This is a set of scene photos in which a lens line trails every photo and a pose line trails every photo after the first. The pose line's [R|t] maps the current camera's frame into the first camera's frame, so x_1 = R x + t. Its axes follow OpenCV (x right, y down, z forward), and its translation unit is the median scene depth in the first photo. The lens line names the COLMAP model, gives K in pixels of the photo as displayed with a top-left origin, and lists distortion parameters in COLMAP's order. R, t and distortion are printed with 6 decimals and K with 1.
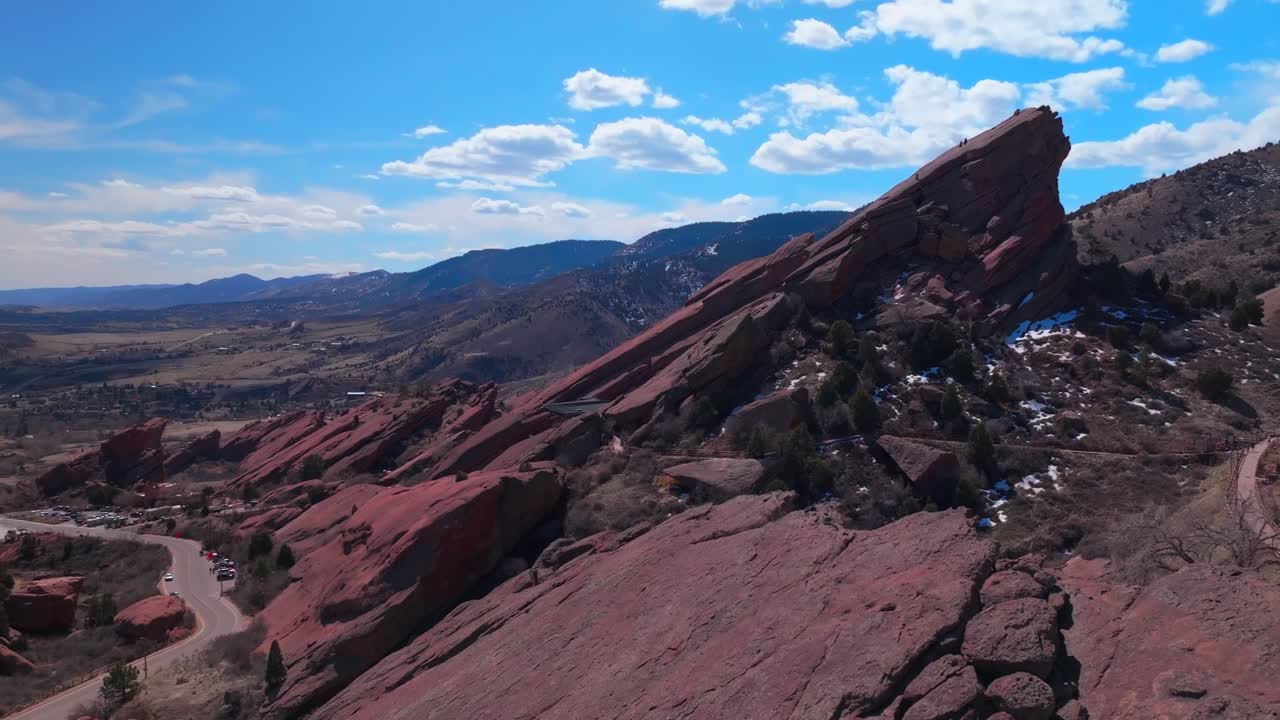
lens RADIAL K [[884.3, 0, 640.0], [0, 884.3, 360.0], [0, 0, 1]] dist [0.027495, 0.000369]
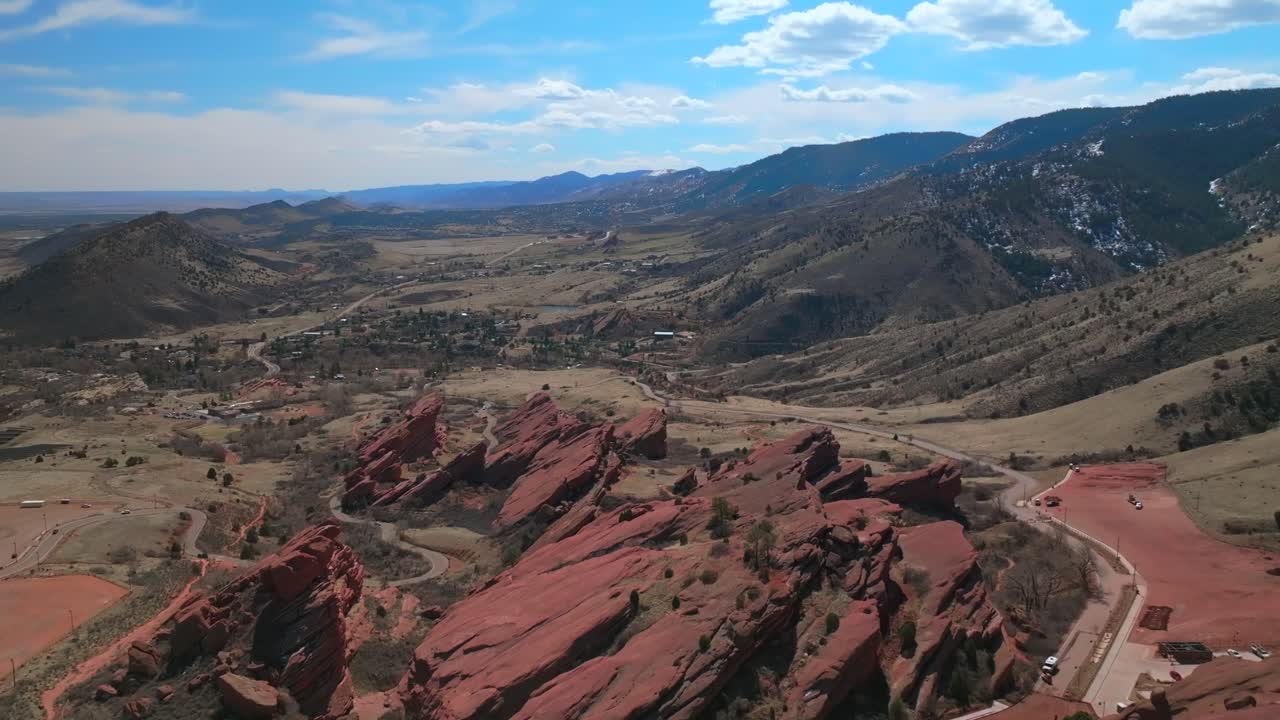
lens RADIAL K [[884.3, 0, 640.0], [0, 884.3, 360.0], [0, 0, 1]] dist [0.027495, 0.000369]
pose [[0.940422, 0.069768, -0.332776, -0.038758], [-0.029193, 0.991676, 0.125409, -0.036821], [0.338755, -0.108222, 0.934630, 0.134937]]
